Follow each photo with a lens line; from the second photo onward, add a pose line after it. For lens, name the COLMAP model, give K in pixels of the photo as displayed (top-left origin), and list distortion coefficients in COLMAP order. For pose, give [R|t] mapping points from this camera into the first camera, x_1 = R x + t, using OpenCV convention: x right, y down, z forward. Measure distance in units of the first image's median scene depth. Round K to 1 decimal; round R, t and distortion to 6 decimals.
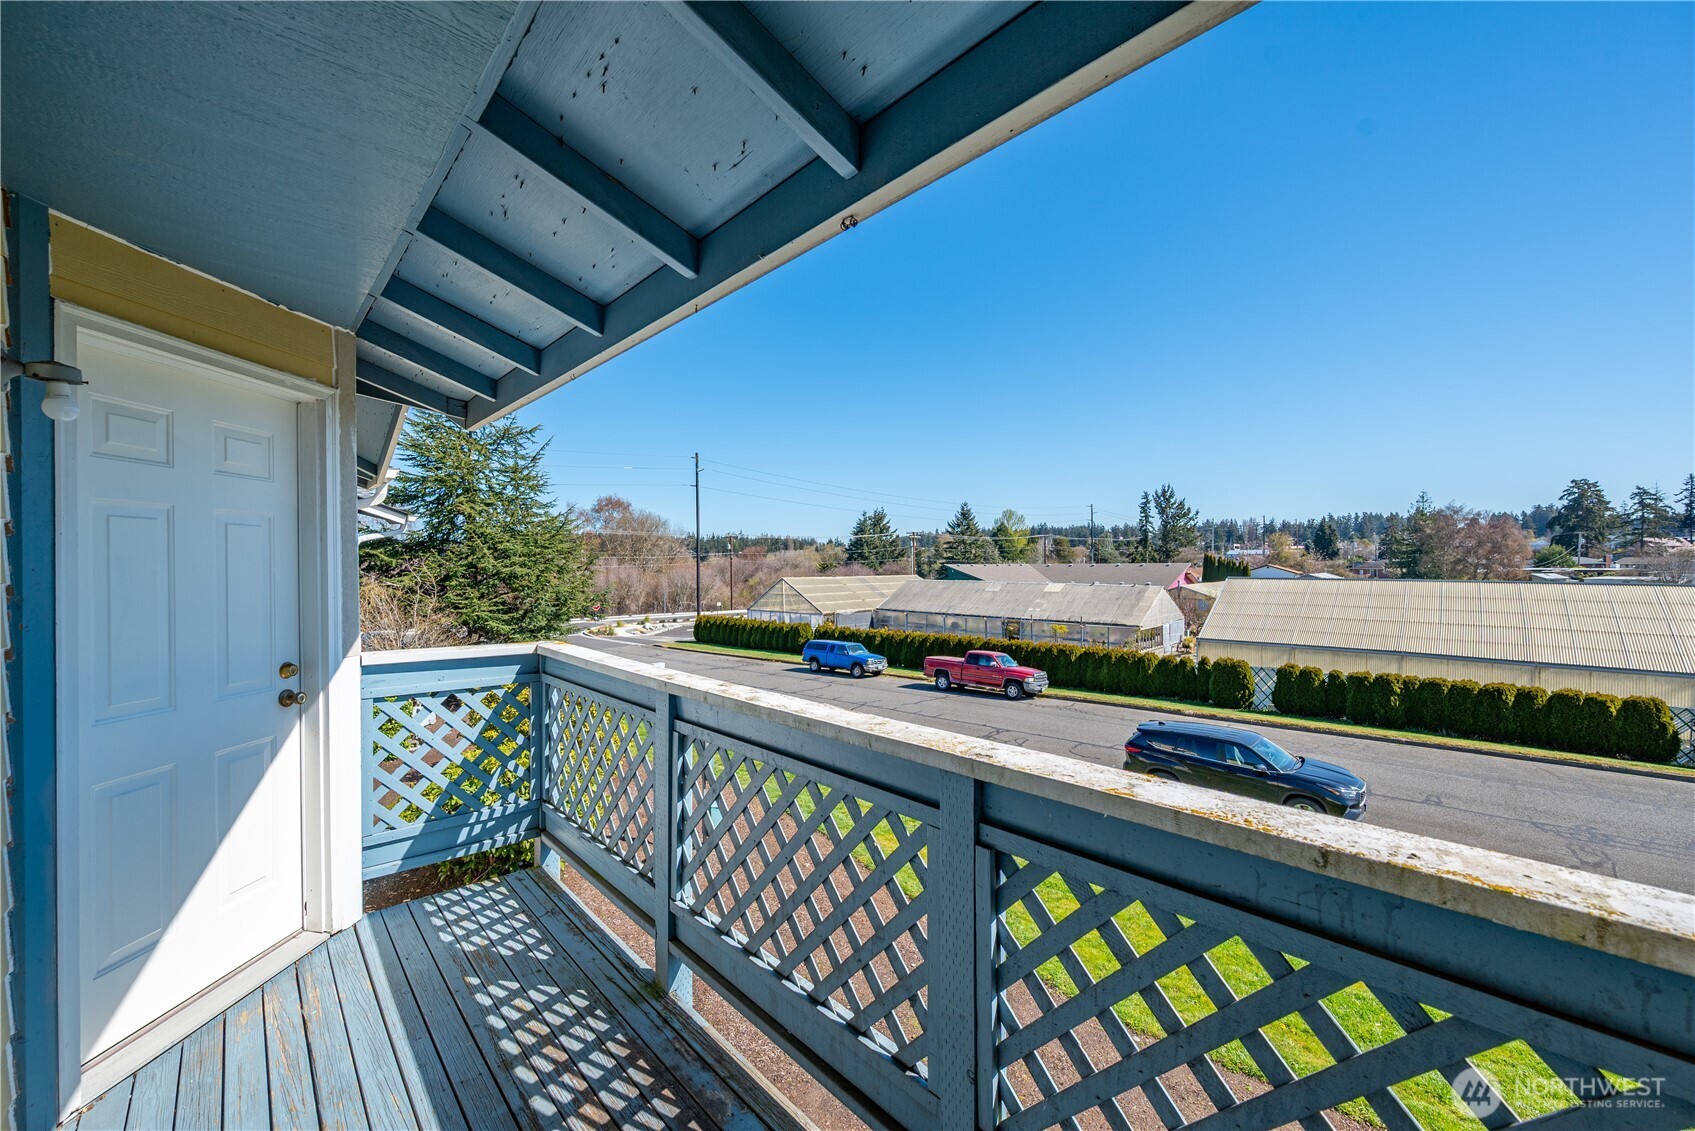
lens RADIAL K [[672.1, 0, 848.4], [0, 672.1, 569.6], [0, 0, 1]] dist [-0.002477, -0.000231]
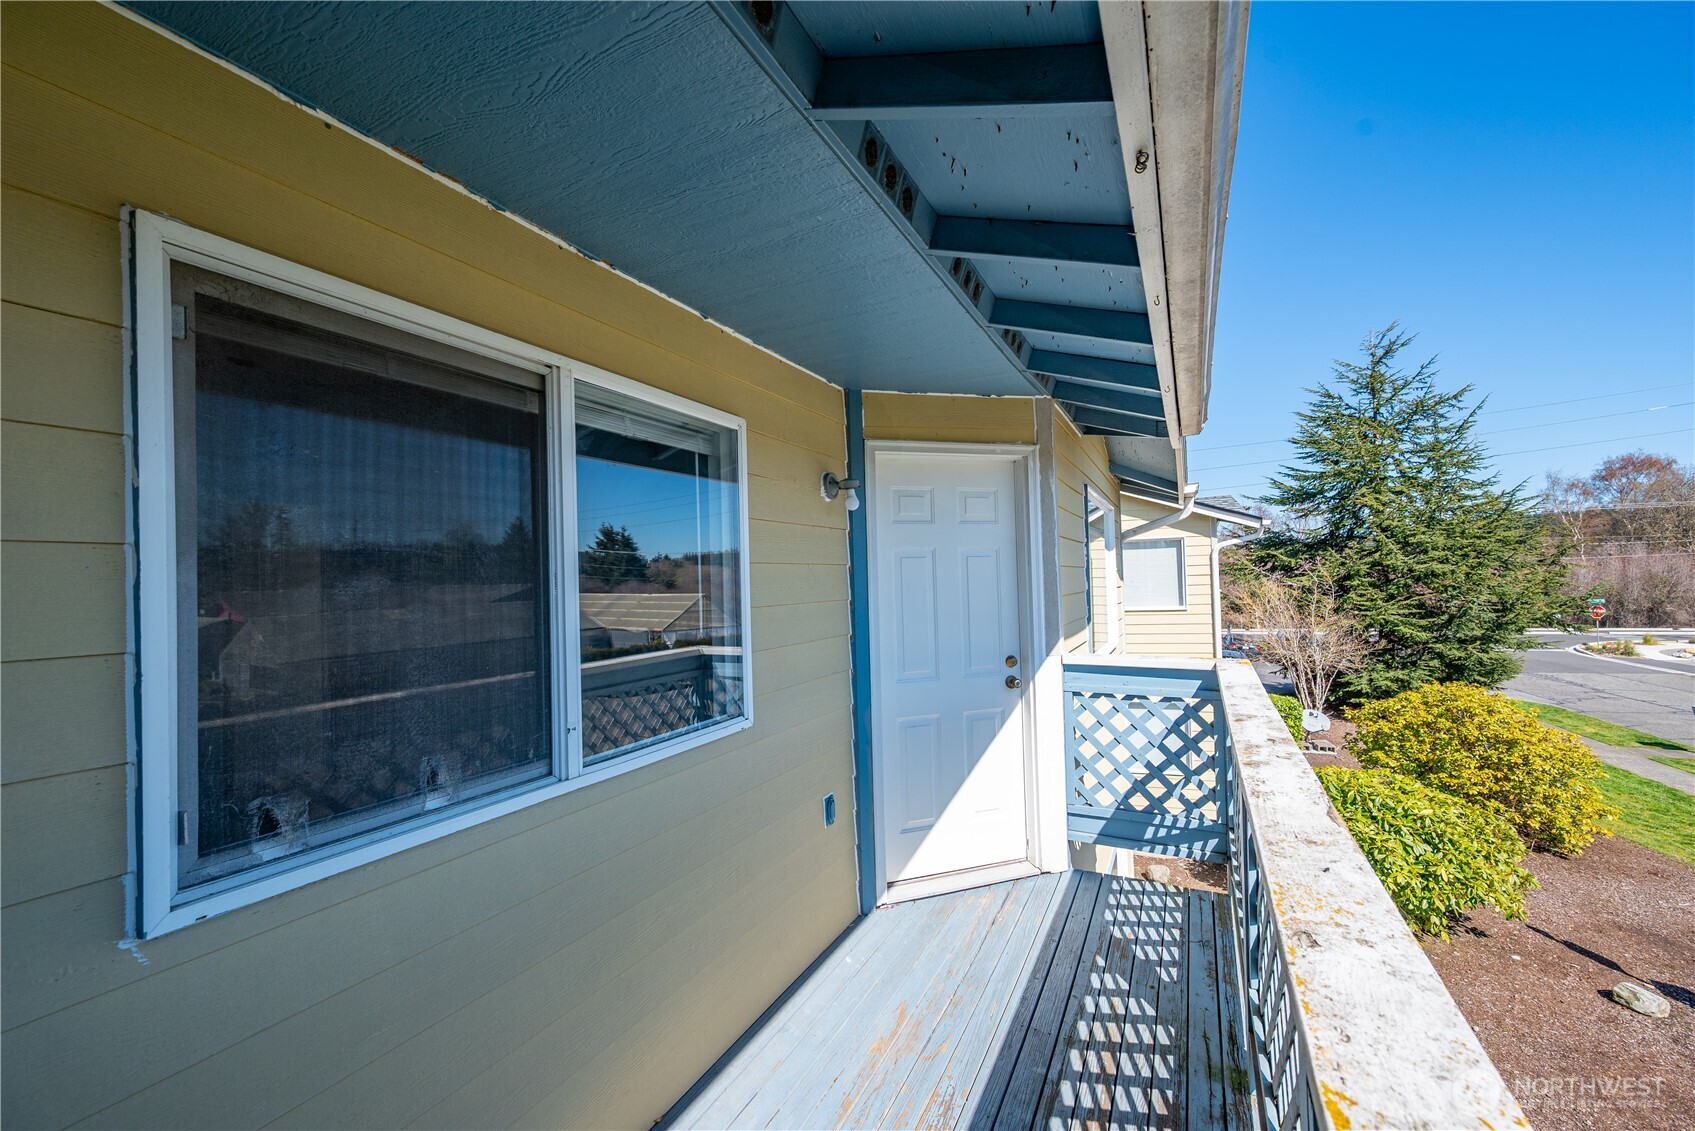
lens RADIAL K [[672.1, 0, 848.4], [0, 672.1, 569.6], [0, 0, 1]] dist [-0.002477, -0.000231]
pose [[0.354163, -0.020632, -0.934956, 0.345844], [0.023614, 0.999635, -0.013114, -0.026932], [0.934885, -0.017433, 0.354521, 0.237355]]
